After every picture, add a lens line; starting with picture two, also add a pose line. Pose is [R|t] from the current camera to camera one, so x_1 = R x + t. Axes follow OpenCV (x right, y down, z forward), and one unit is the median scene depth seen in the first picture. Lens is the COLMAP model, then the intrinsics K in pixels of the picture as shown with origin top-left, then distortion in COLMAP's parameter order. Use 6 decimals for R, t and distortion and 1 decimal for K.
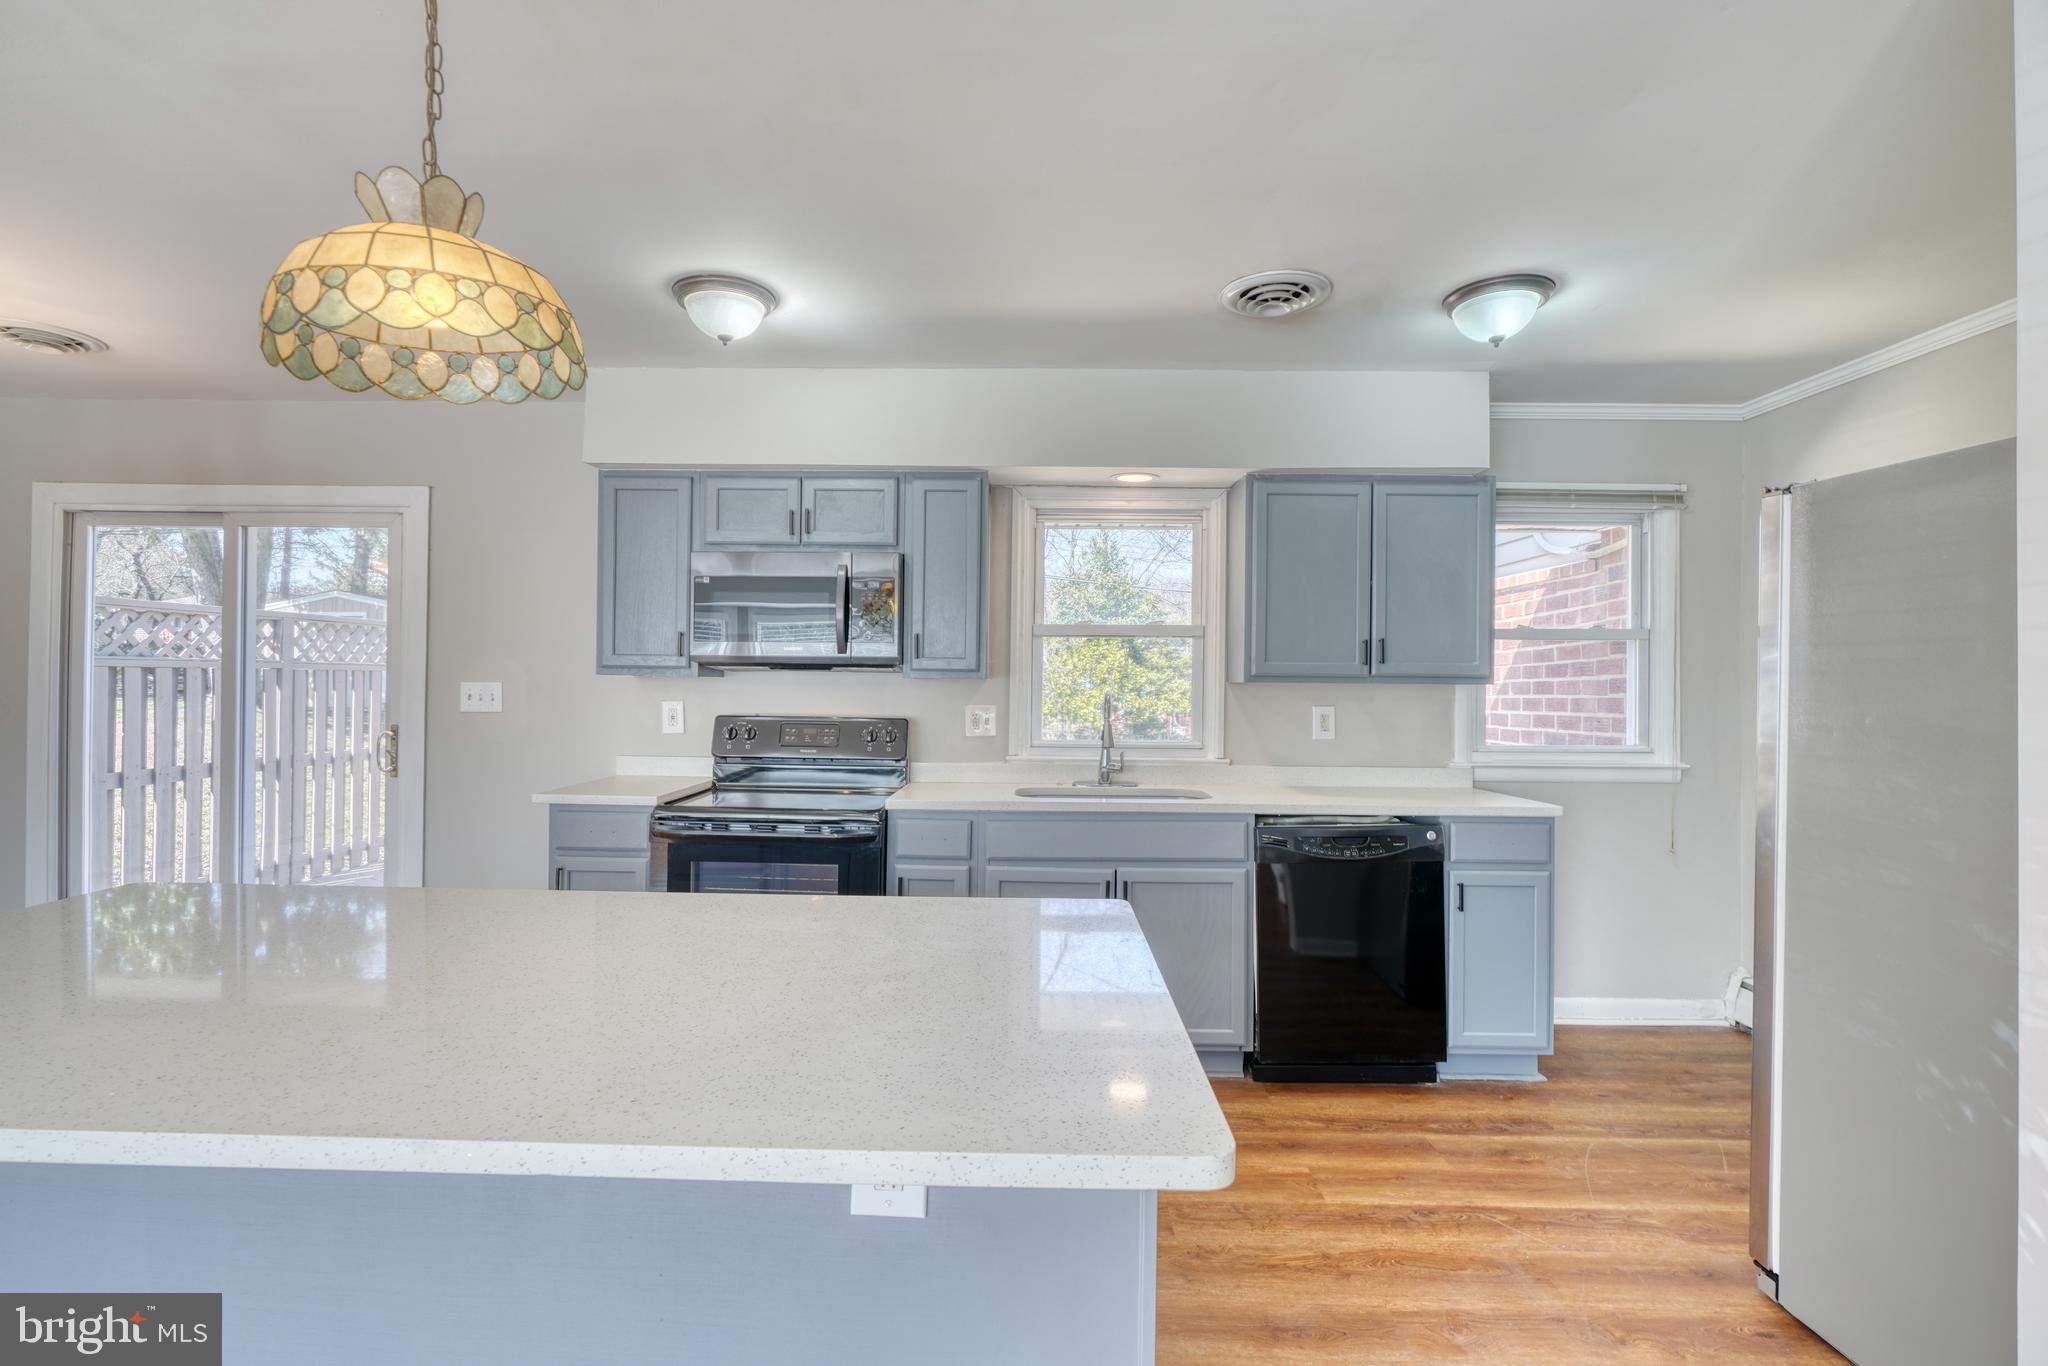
lens RADIAL K [[908.0, 0, 1009.3], [0, 908.0, 681.0], [0, 0, 1]] dist [-0.011142, 0.005350]
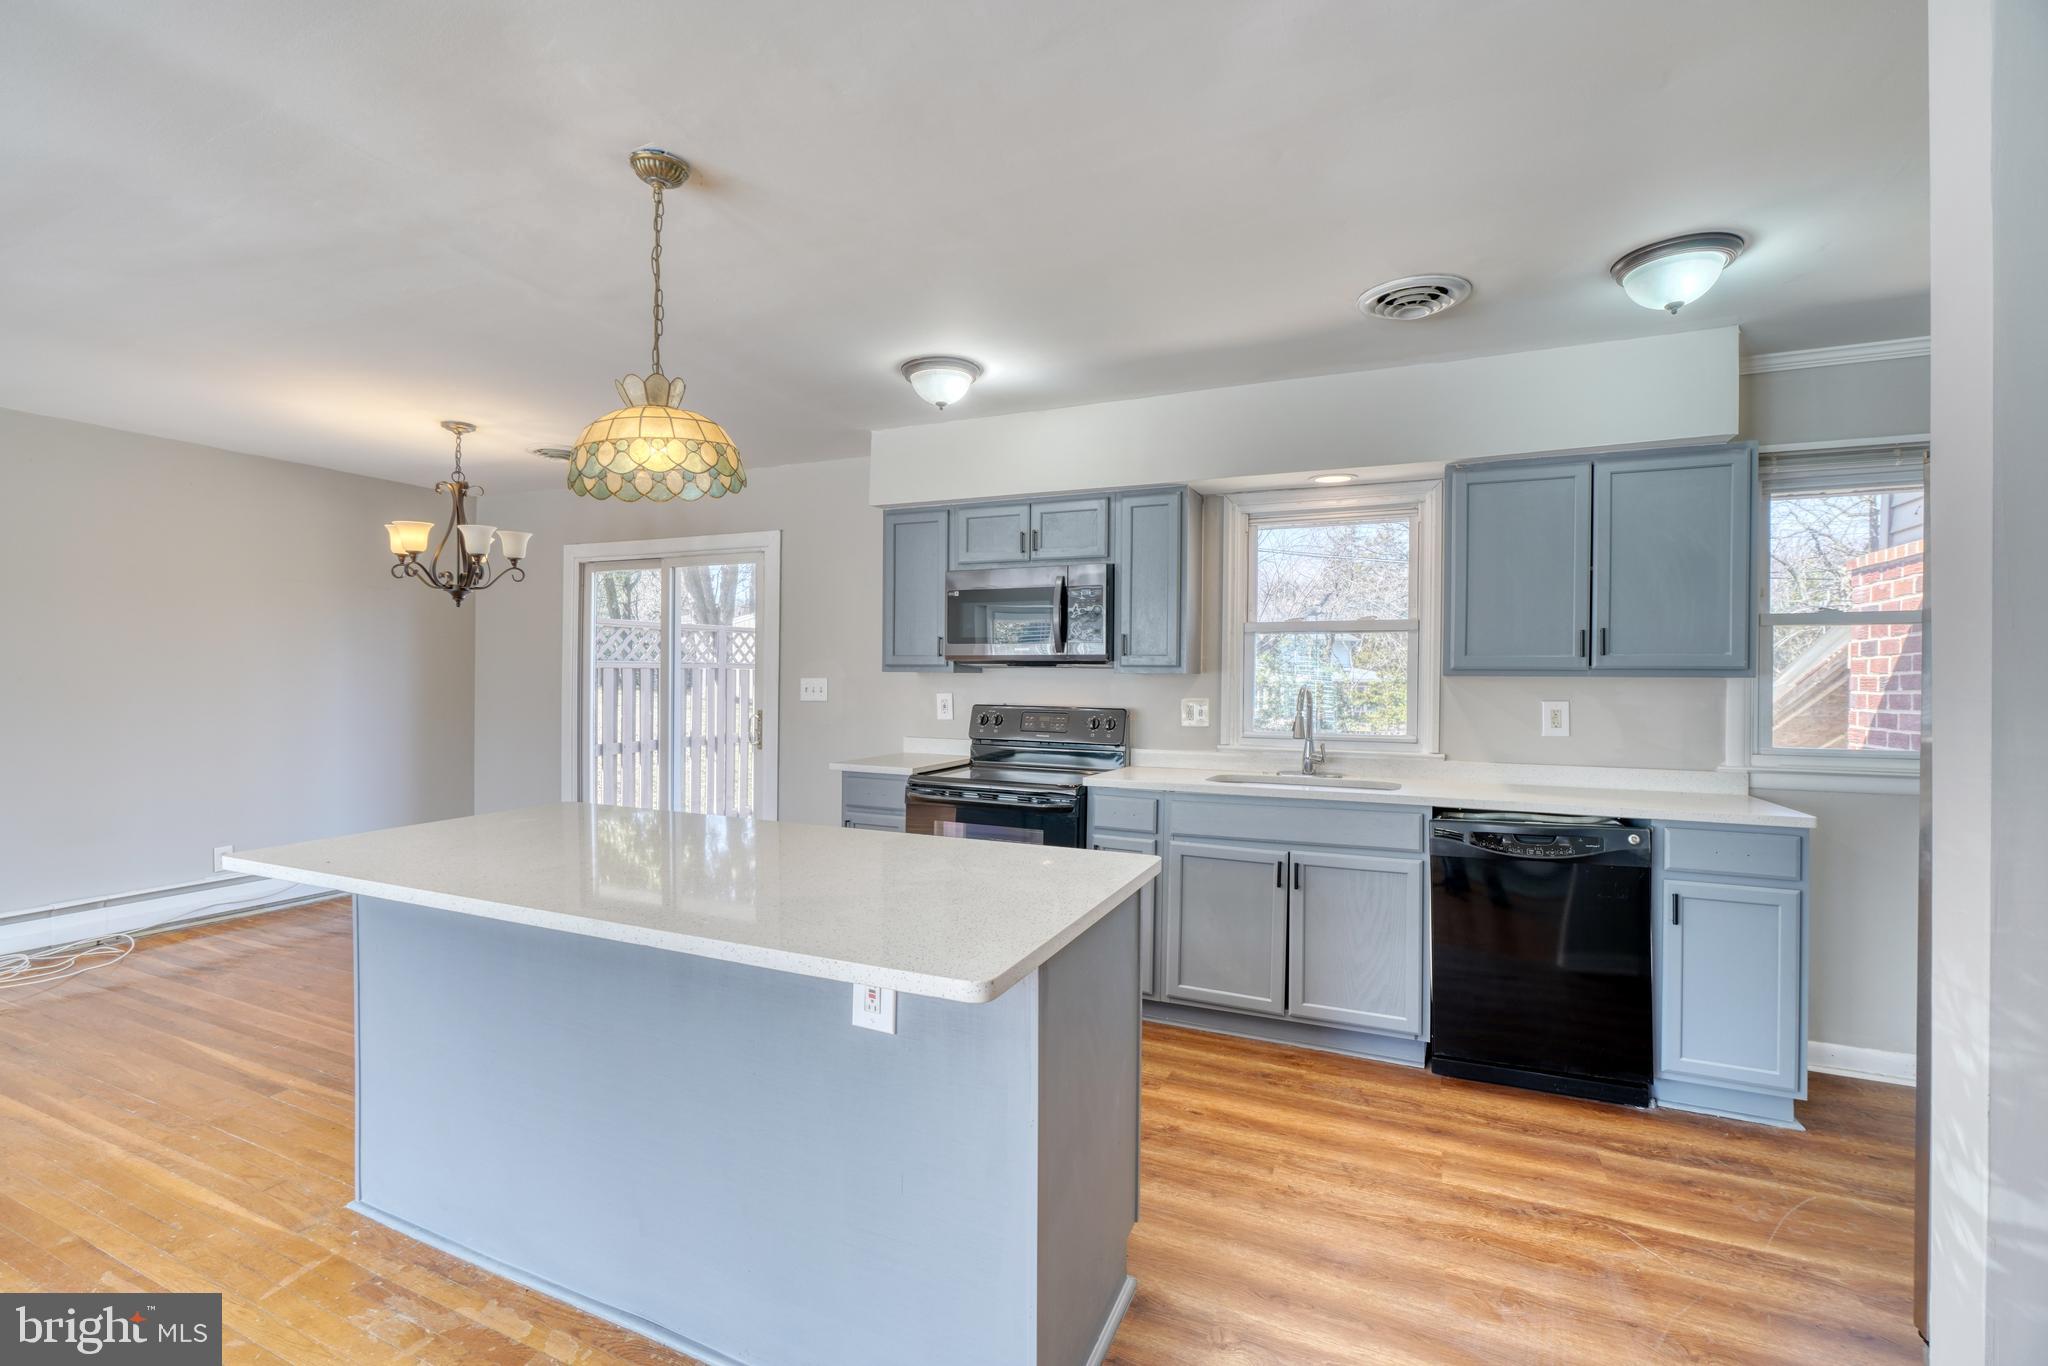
lens RADIAL K [[908.0, 0, 1013.0], [0, 908.0, 677.2], [0, 0, 1]] dist [-0.011142, 0.005350]
pose [[0.918274, -0.002990, -0.395933, 0.239757], [0.003142, 0.999995, -0.000264, 0.001768], [0.395932, -0.001002, 0.918279, -0.103919]]
